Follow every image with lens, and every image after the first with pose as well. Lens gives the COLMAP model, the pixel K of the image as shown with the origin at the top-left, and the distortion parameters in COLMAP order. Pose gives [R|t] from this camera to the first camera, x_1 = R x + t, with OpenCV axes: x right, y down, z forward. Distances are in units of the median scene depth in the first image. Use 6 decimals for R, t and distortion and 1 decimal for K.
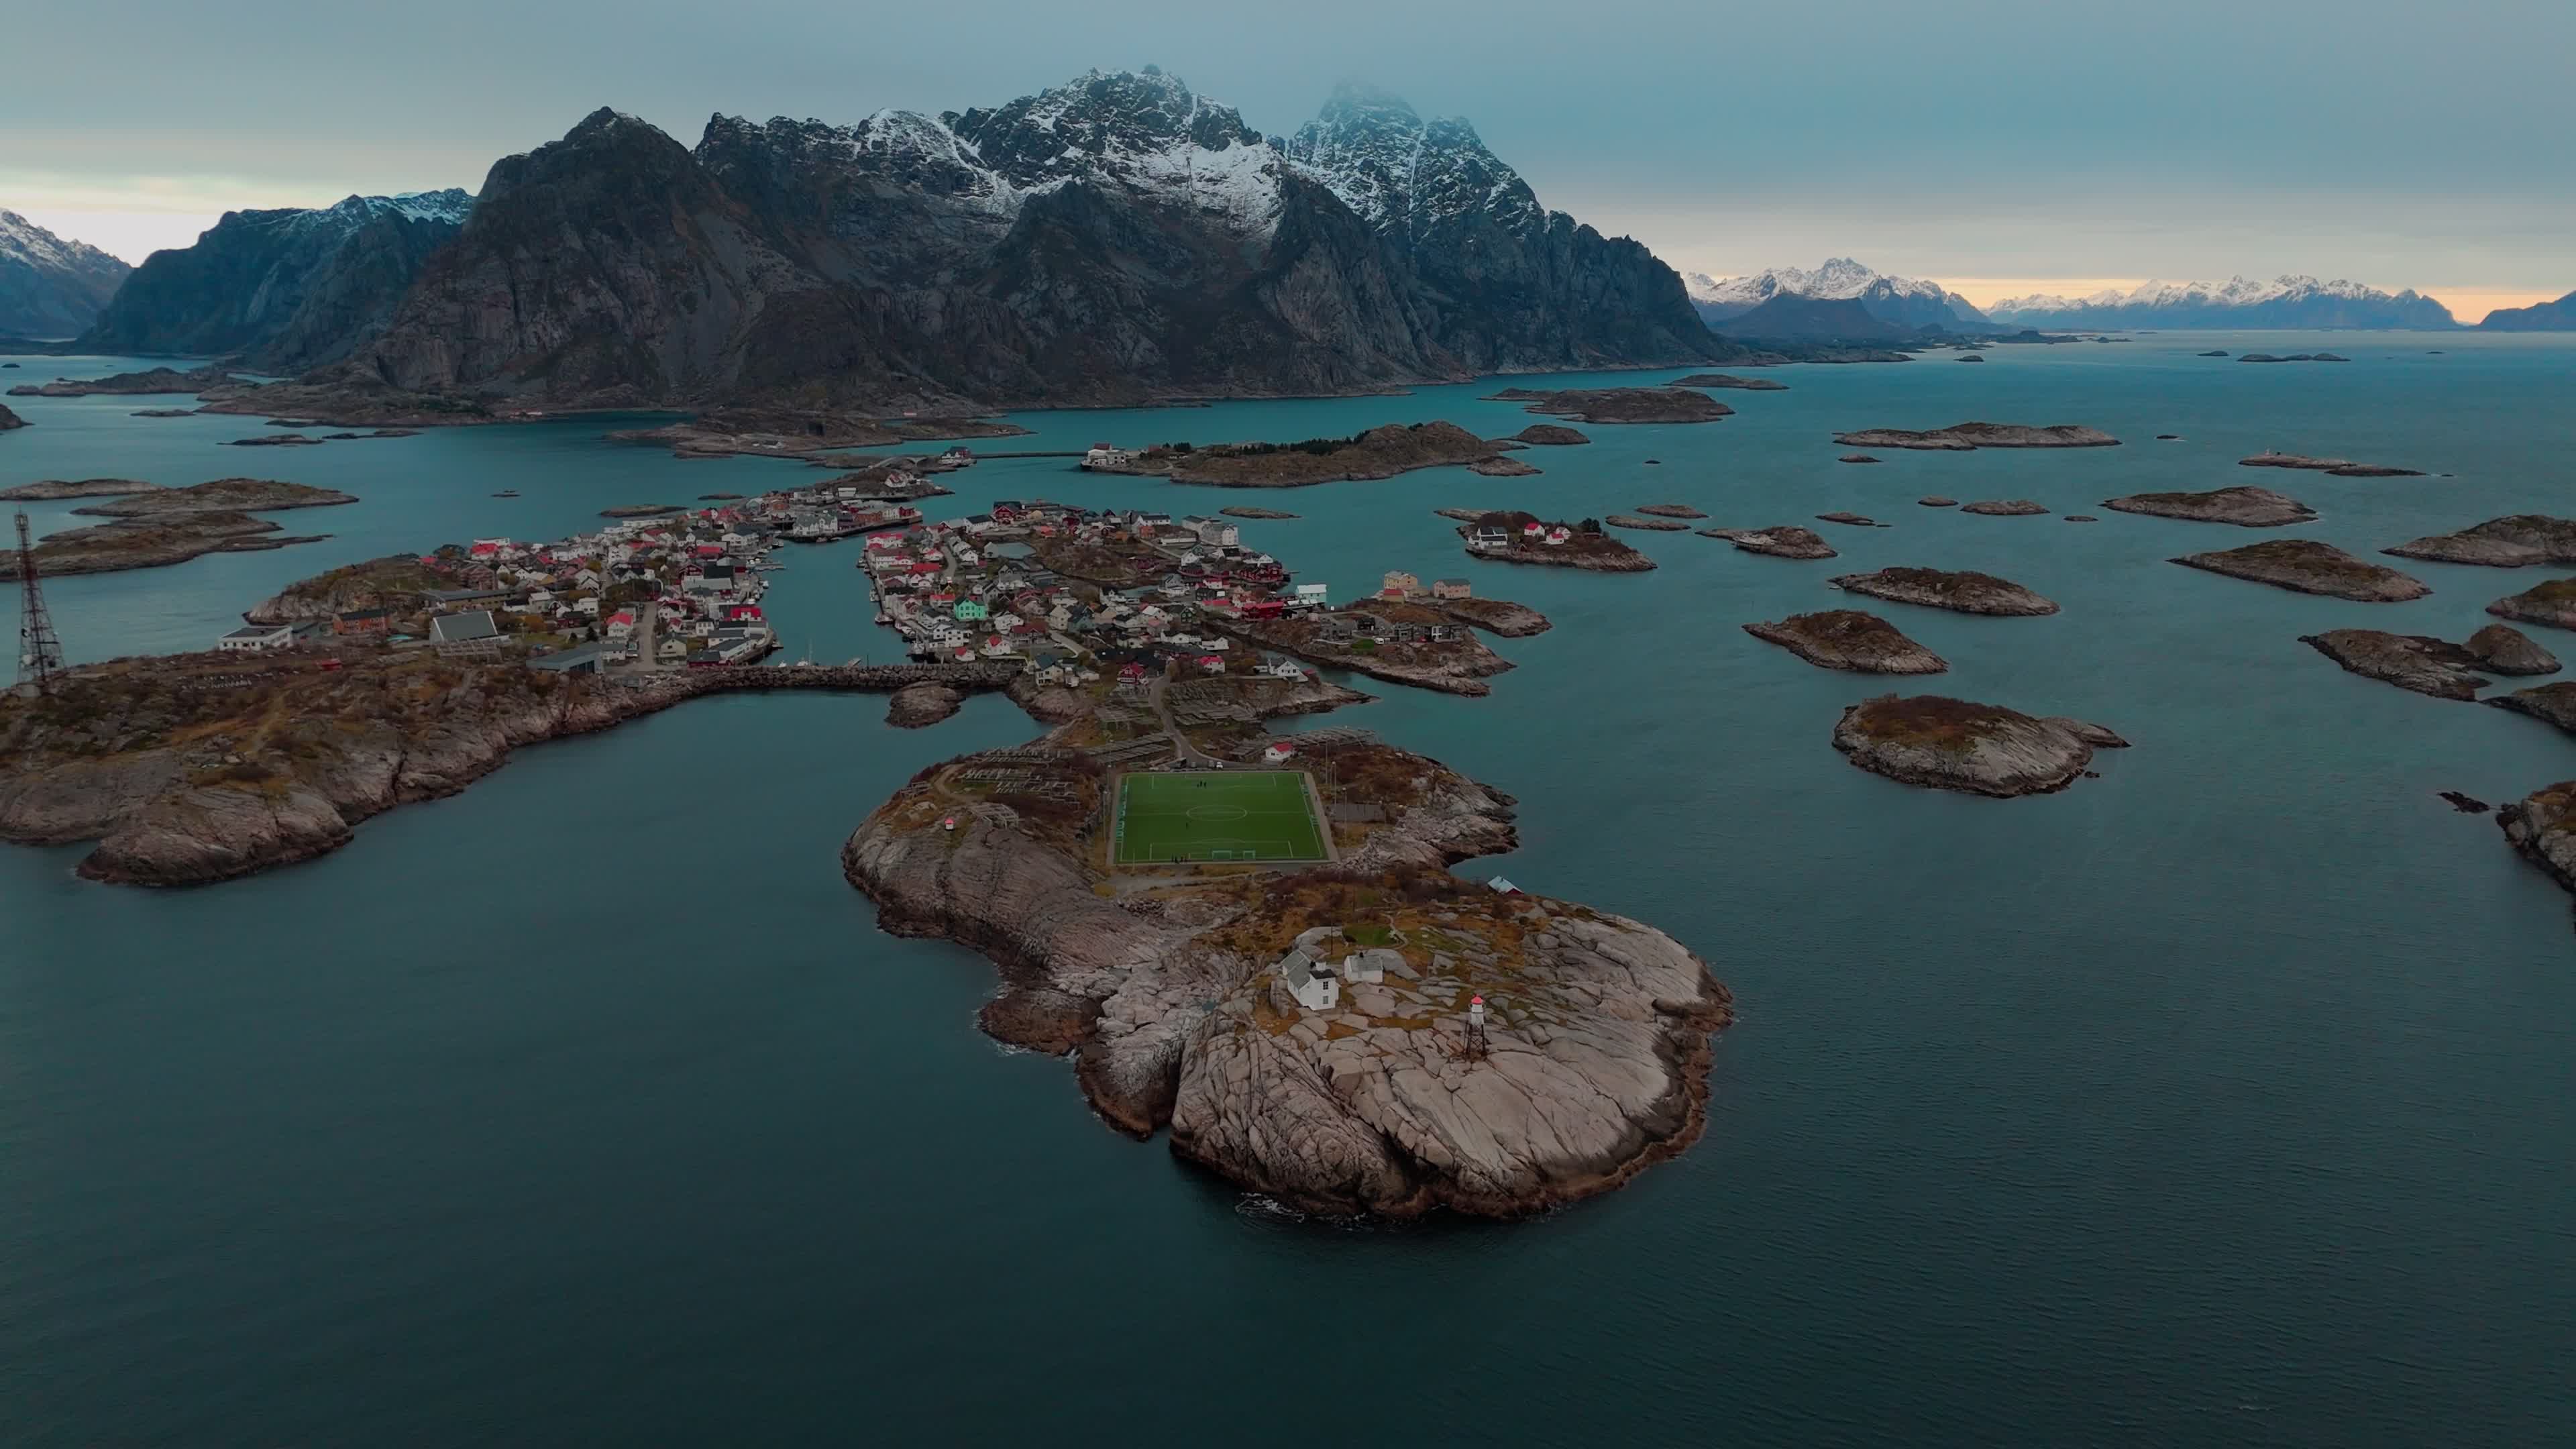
lens RADIAL K [[1863.9, 0, 1267.4], [0, 1863.9, 721.9], [0, 0, 1]] dist [0.092068, -0.079076]
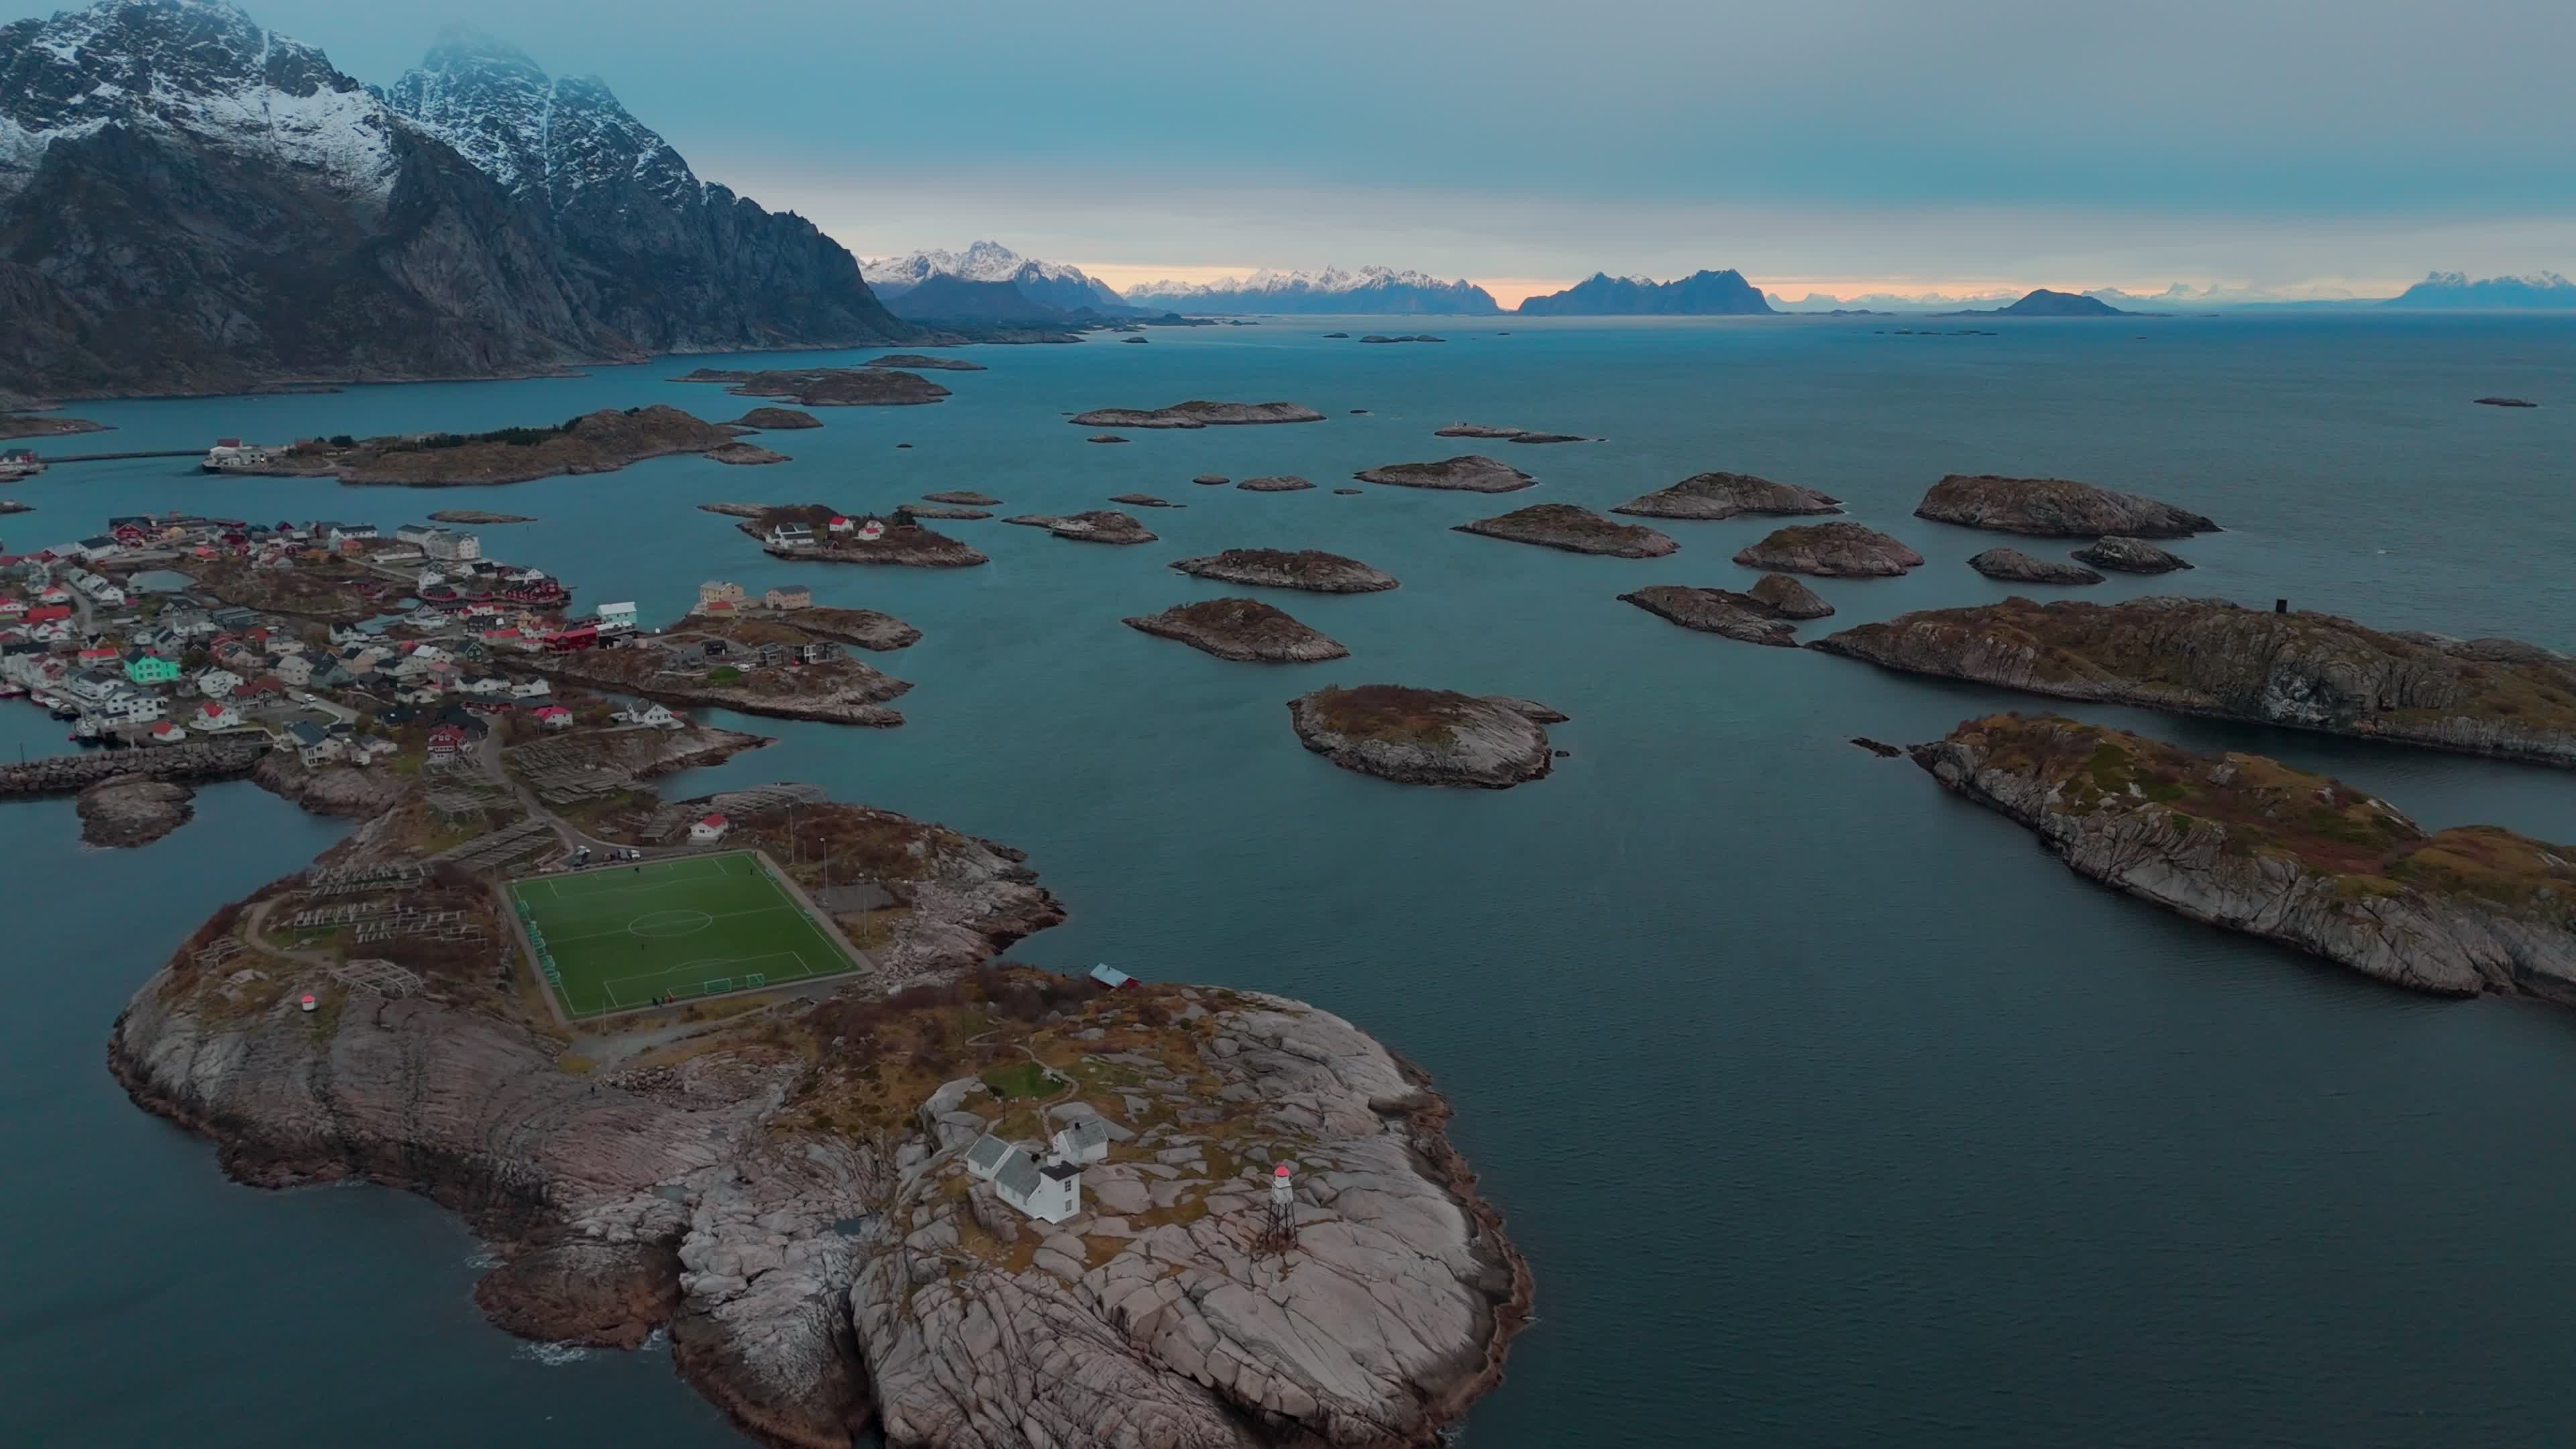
lens RADIAL K [[1863.9, 0, 1291.5], [0, 1863.9, 728.9], [0, 0, 1]] dist [0.092068, -0.079076]
pose [[0.904169, -0.095536, 0.416356, -0.069763], [0.089816, 0.995400, 0.033354, -0.021178], [-0.417627, 0.007238, 0.908590, 0.114368]]
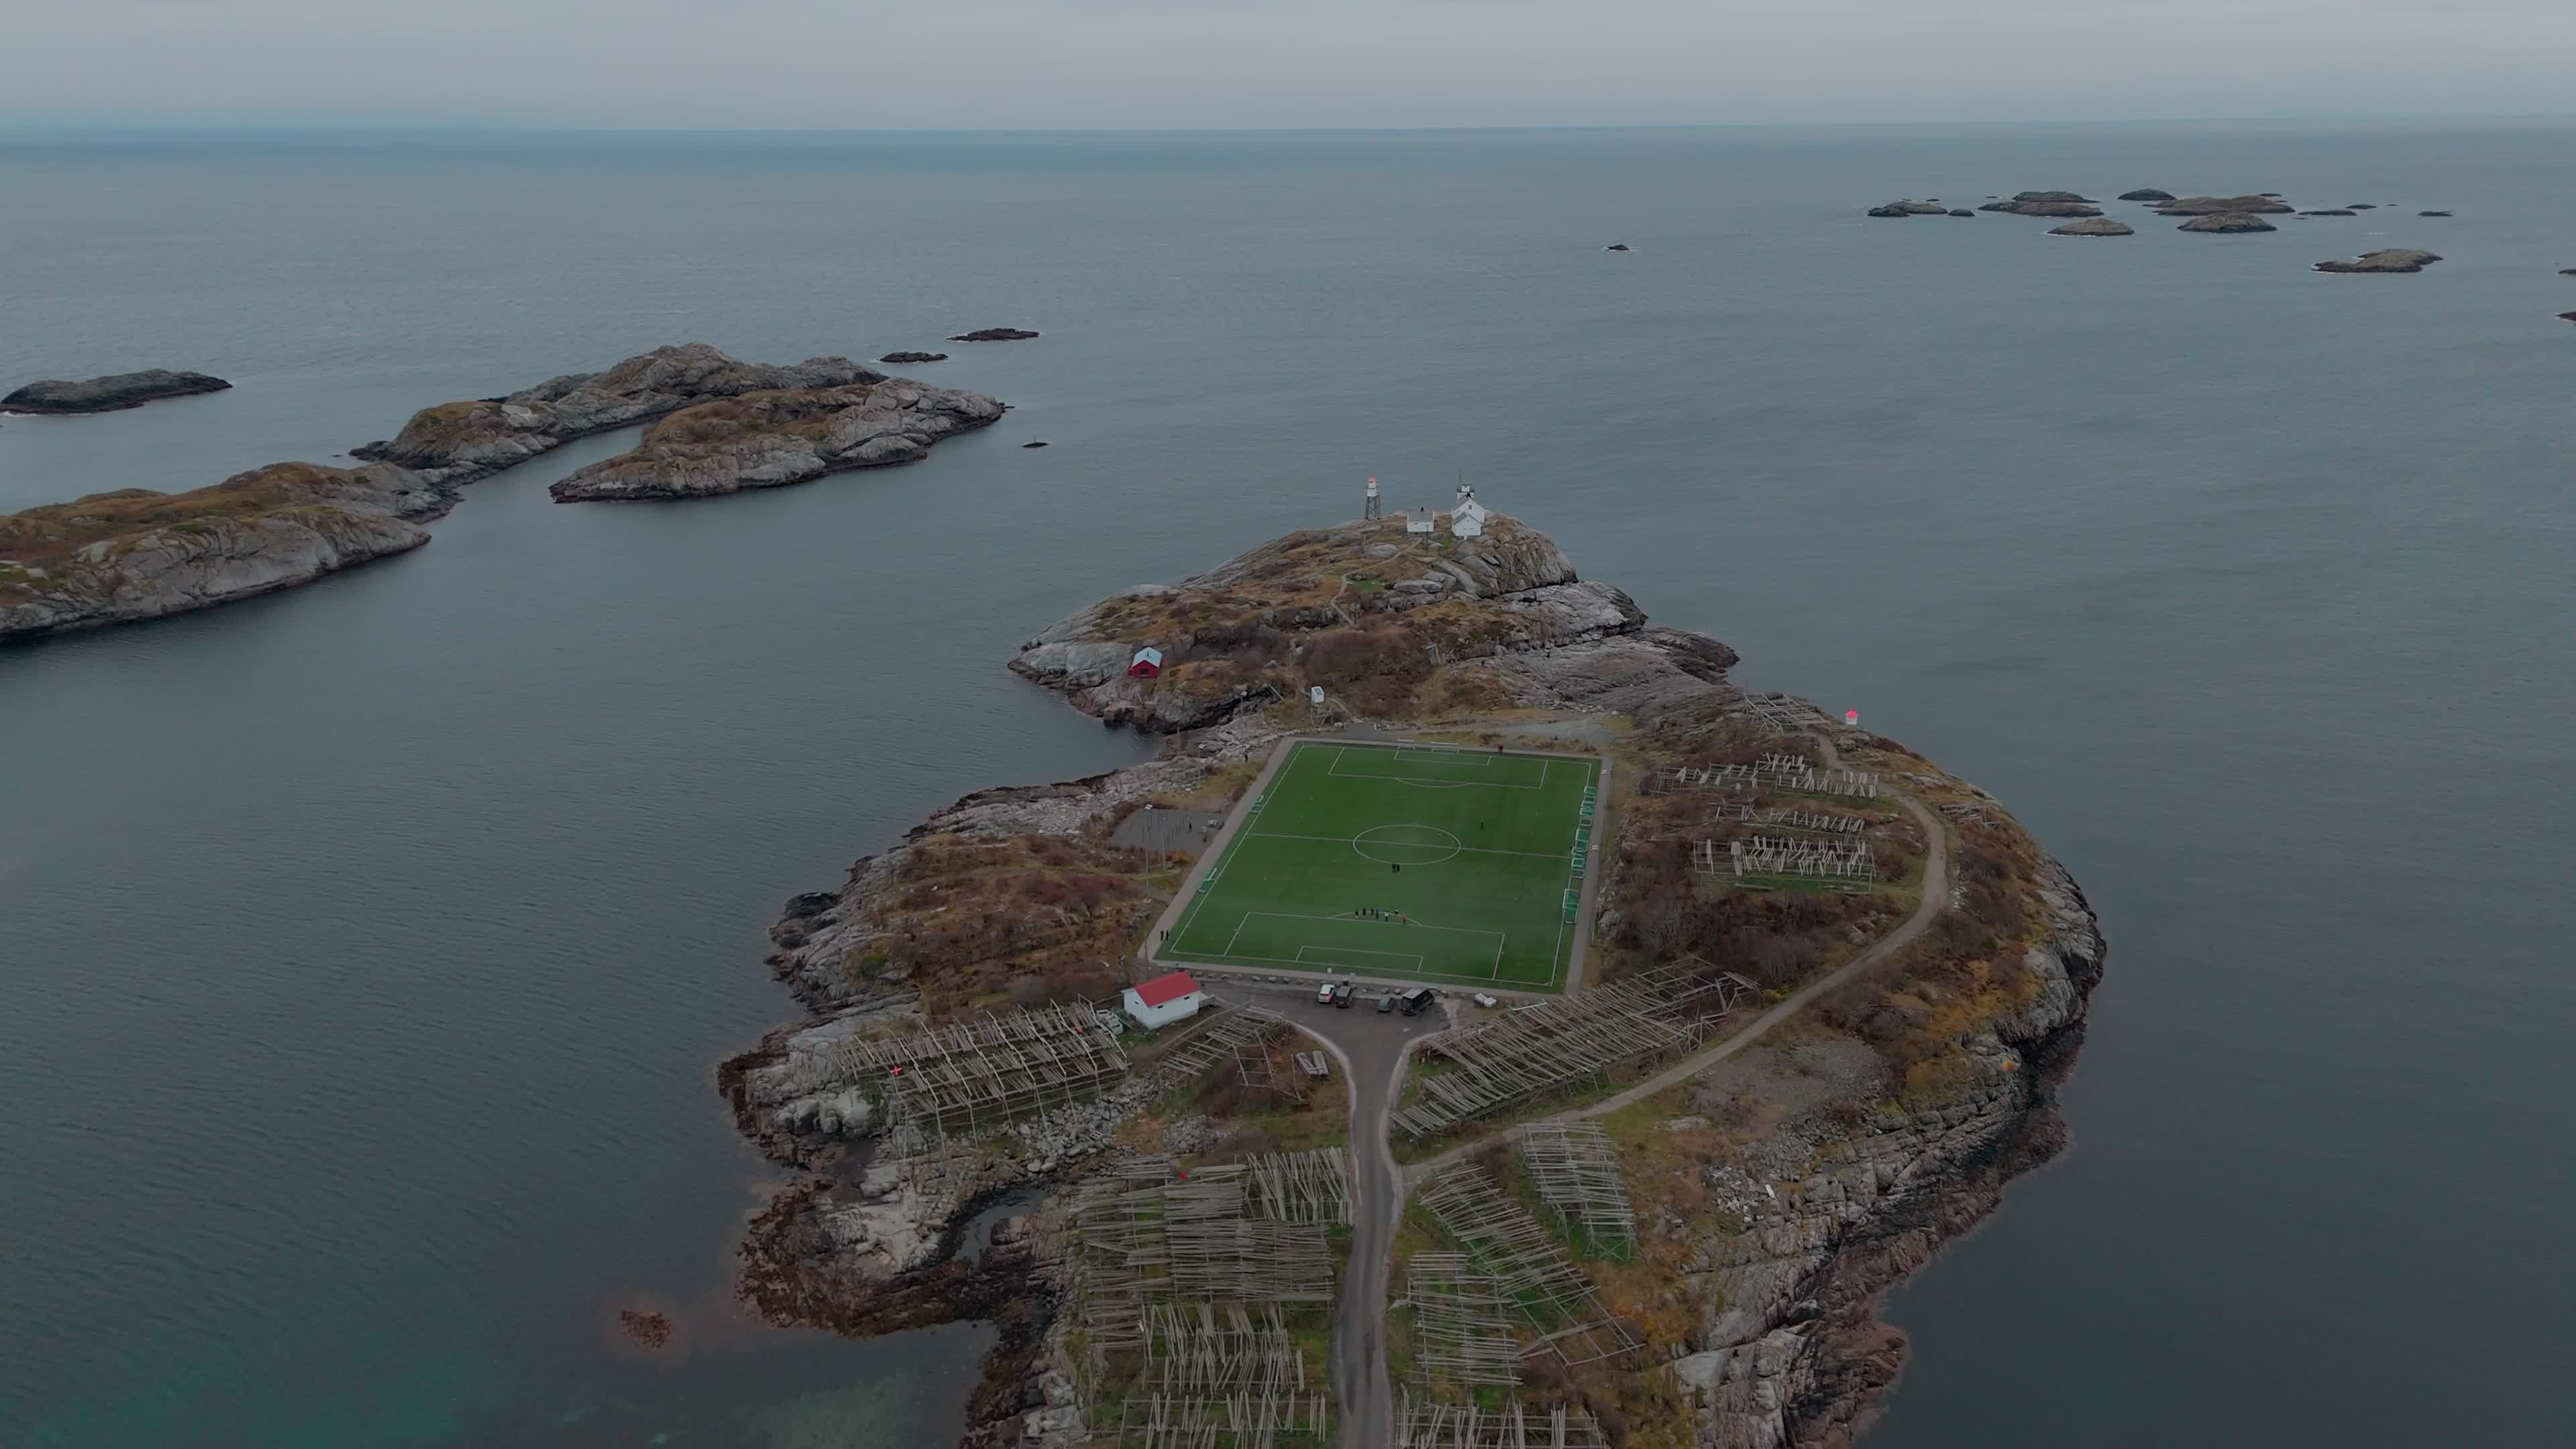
lens RADIAL K [[1863.9, 0, 1284.8], [0, 1863.9, 718.8], [0, 0, 1]] dist [0.092068, -0.079076]
pose [[-0.961615, -0.081239, 0.262100, -0.084329], [0.060918, 0.868131, 0.492582, -0.159777], [-0.267554, 0.489641, -0.829859, 0.884711]]
